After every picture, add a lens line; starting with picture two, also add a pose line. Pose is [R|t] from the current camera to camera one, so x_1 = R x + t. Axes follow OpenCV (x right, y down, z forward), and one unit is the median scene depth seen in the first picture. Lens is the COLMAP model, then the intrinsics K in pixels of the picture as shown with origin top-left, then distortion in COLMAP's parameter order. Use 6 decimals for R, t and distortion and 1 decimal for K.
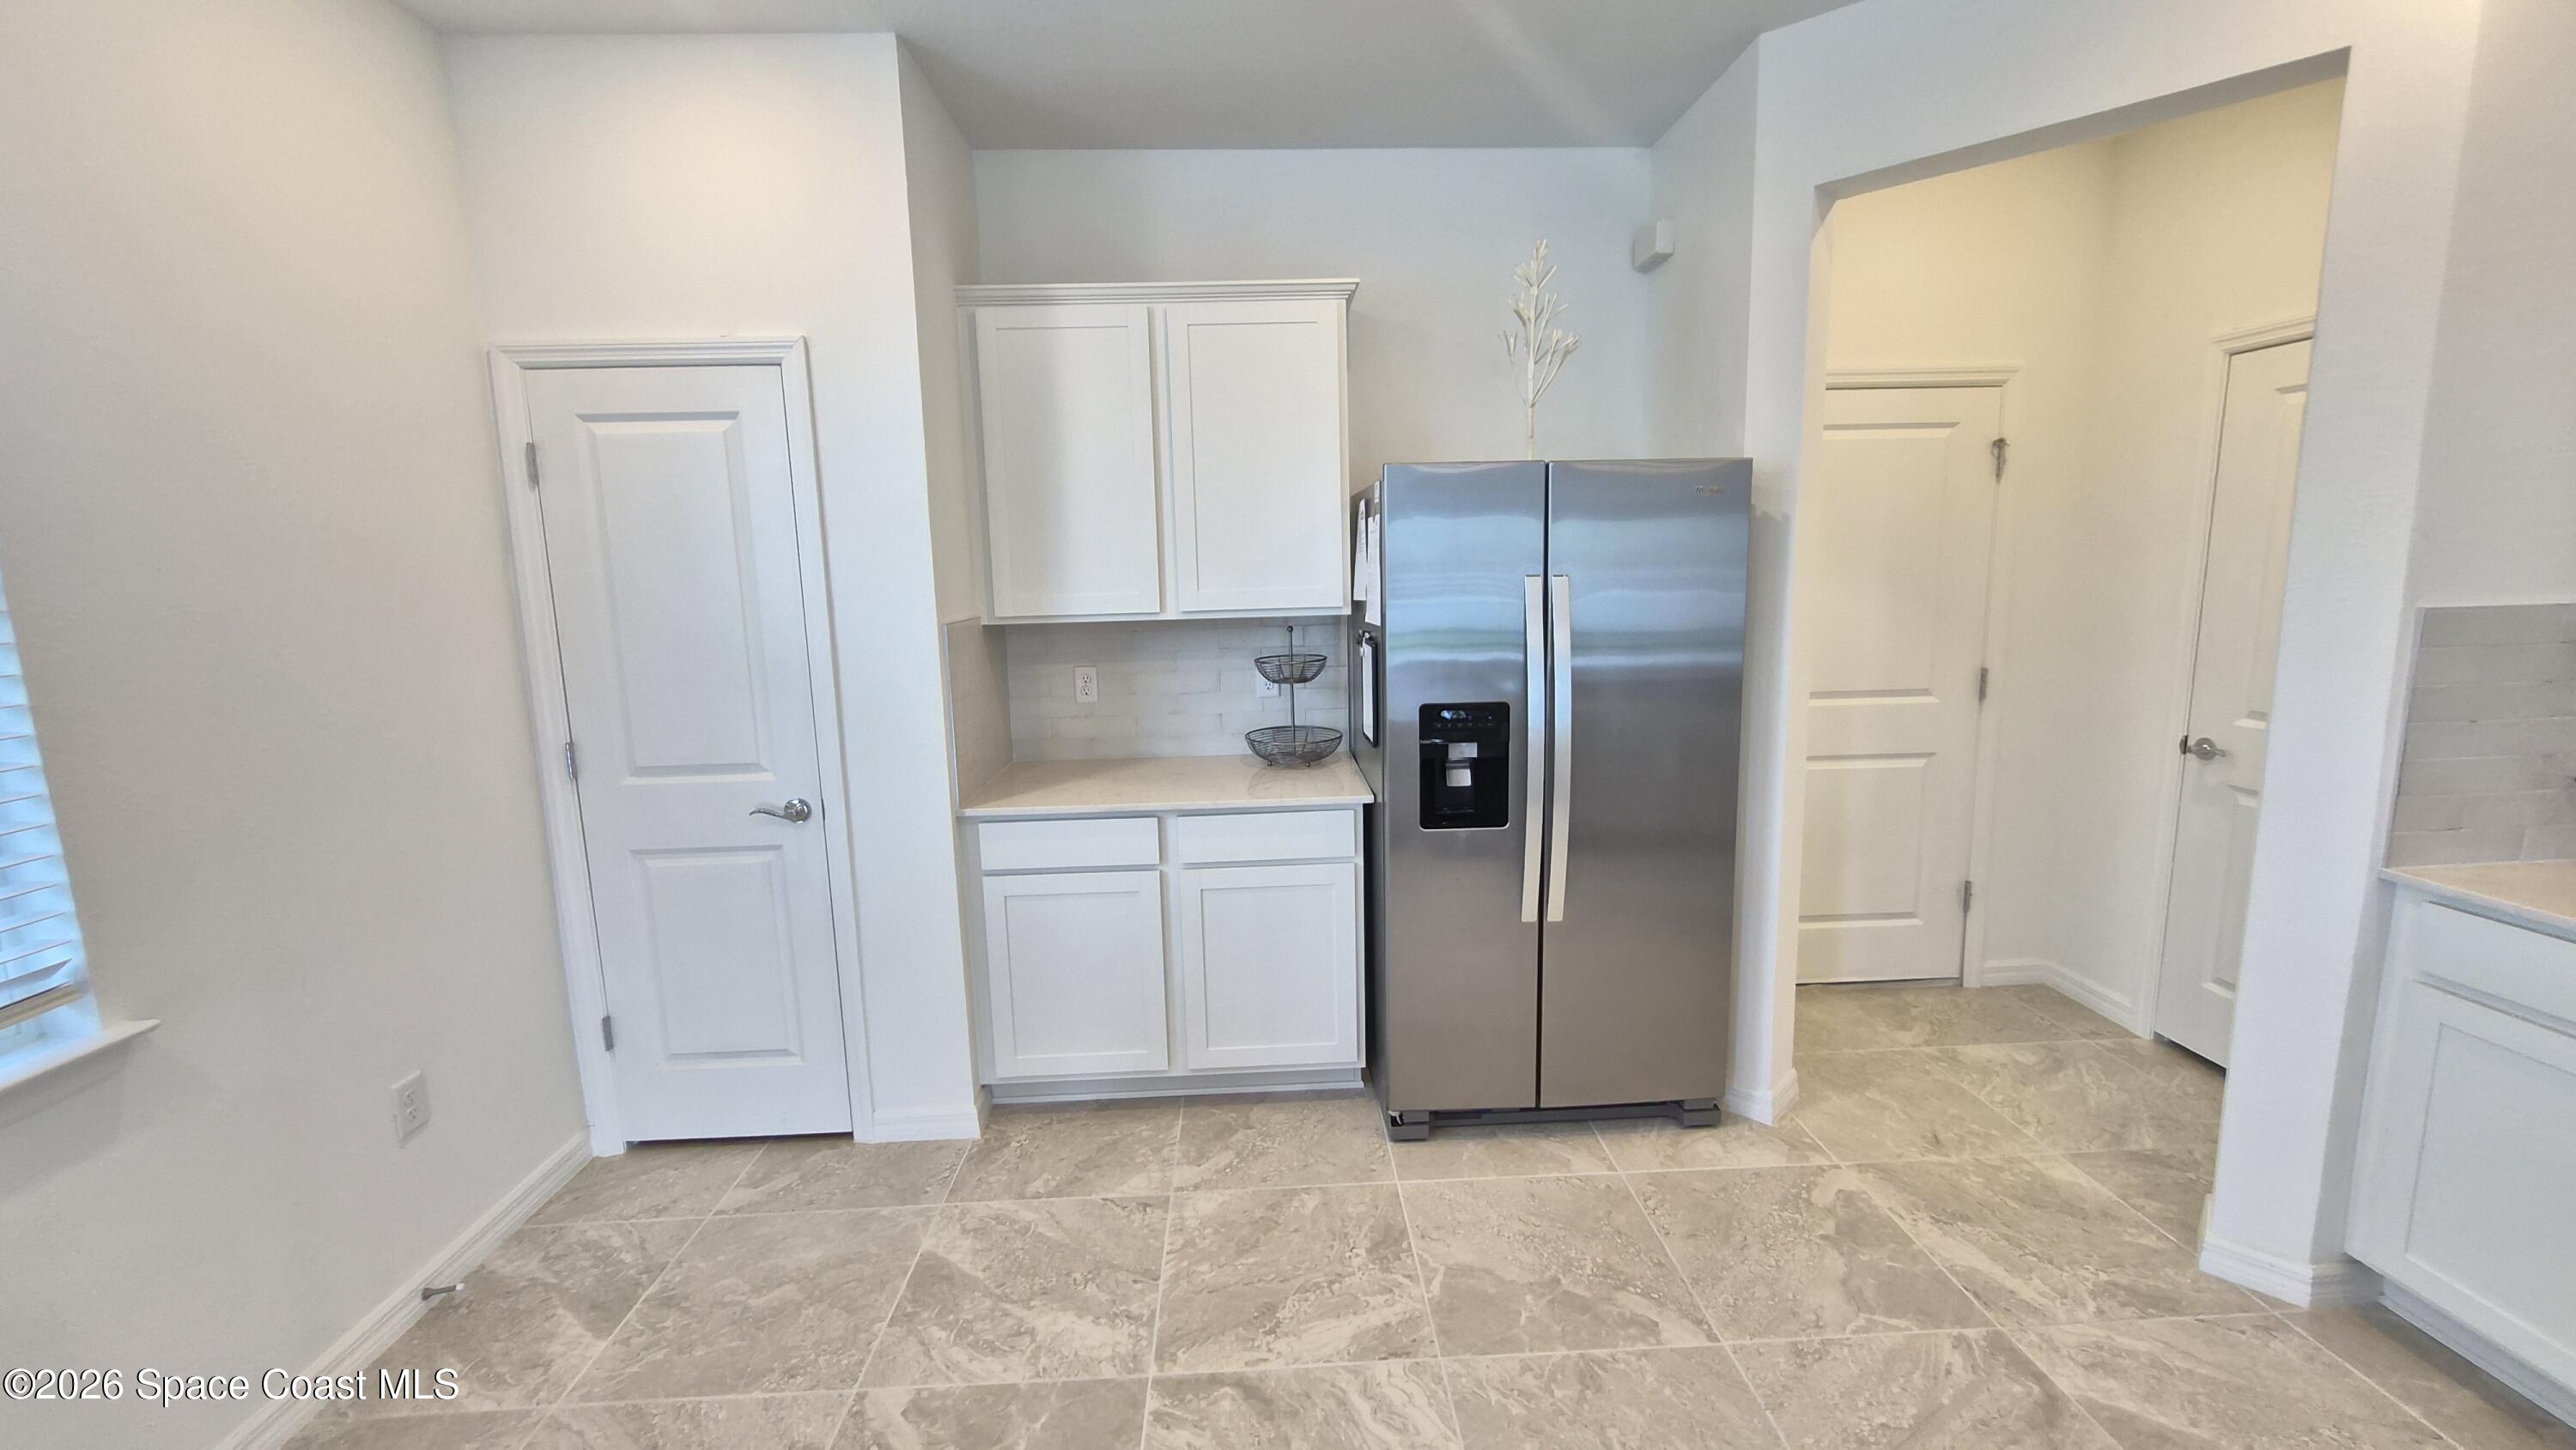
lens RADIAL K [[1019.8, 0, 1287.3], [0, 1019.8, 709.0], [0, 0, 1]] dist [-0.002025, -0.000301]
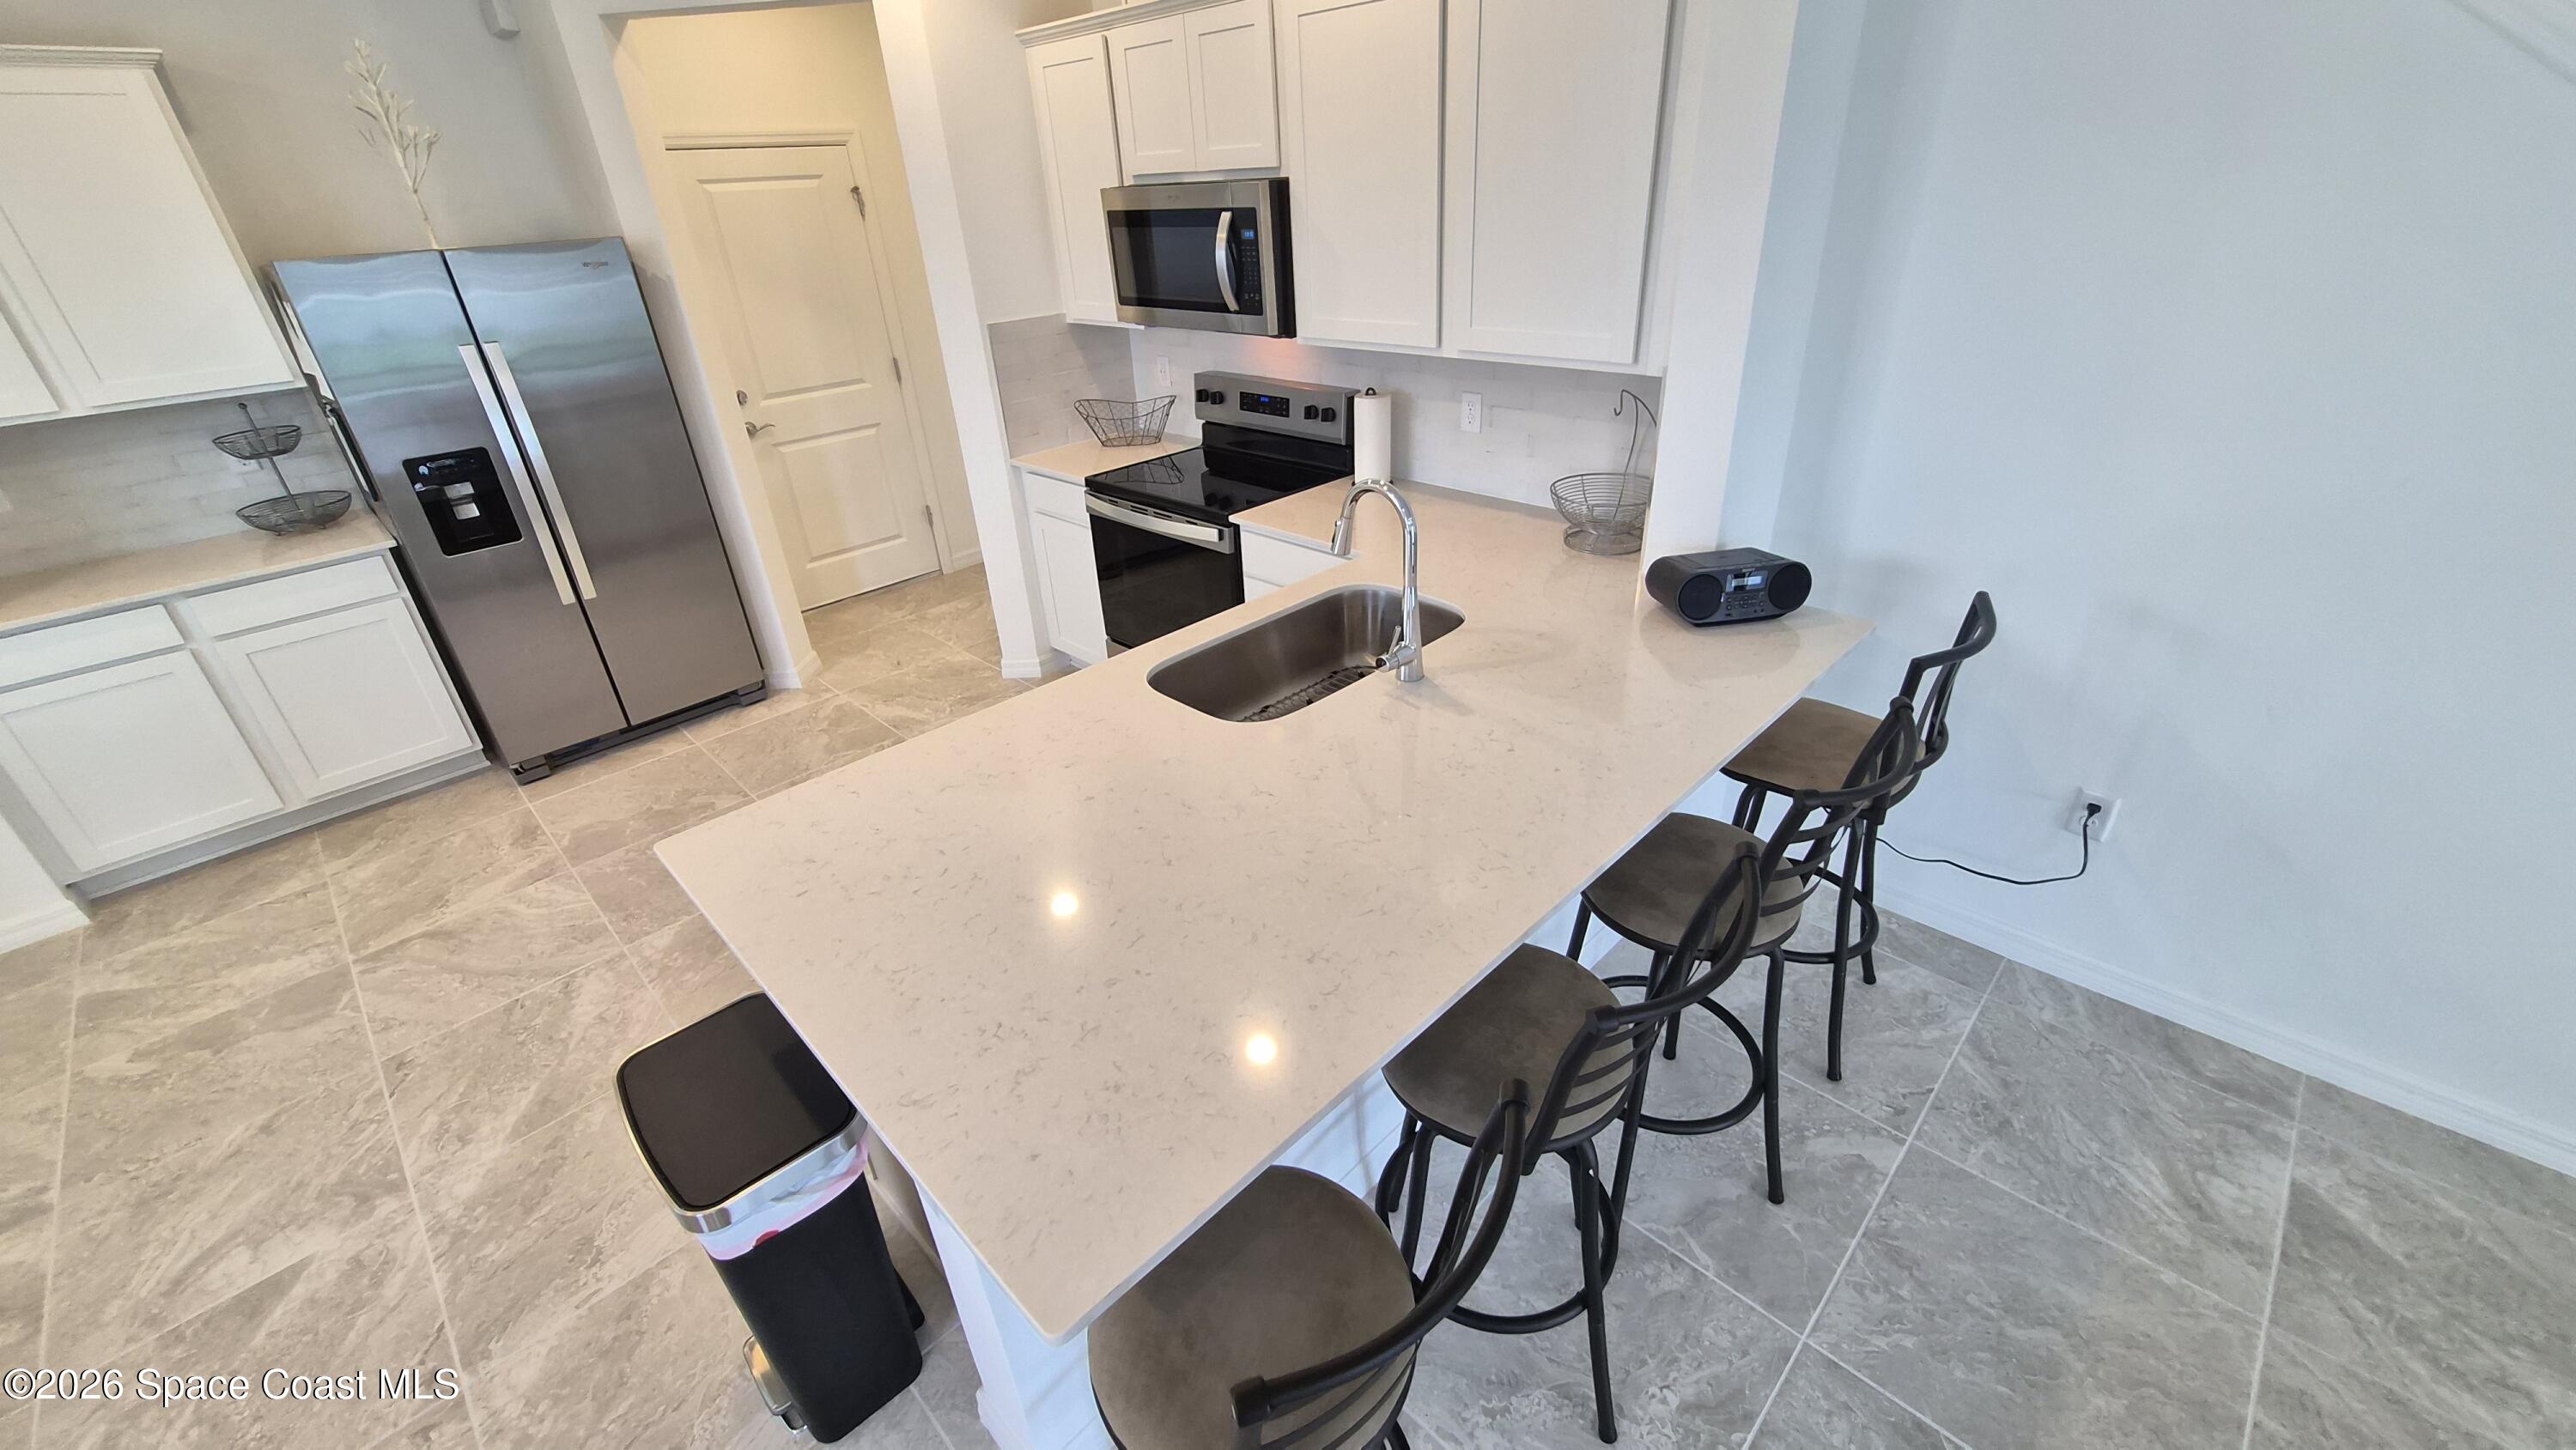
lens RADIAL K [[1019.8, 0, 1287.3], [0, 1019.8, 709.0], [0, 0, 1]] dist [-0.002025, -0.000301]
pose [[0.730047, -0.330077, 0.598398, 0.072452], [0.130246, 0.926776, 0.352310, -0.020104], [-0.670870, -0.179264, 0.719581, -0.686200]]
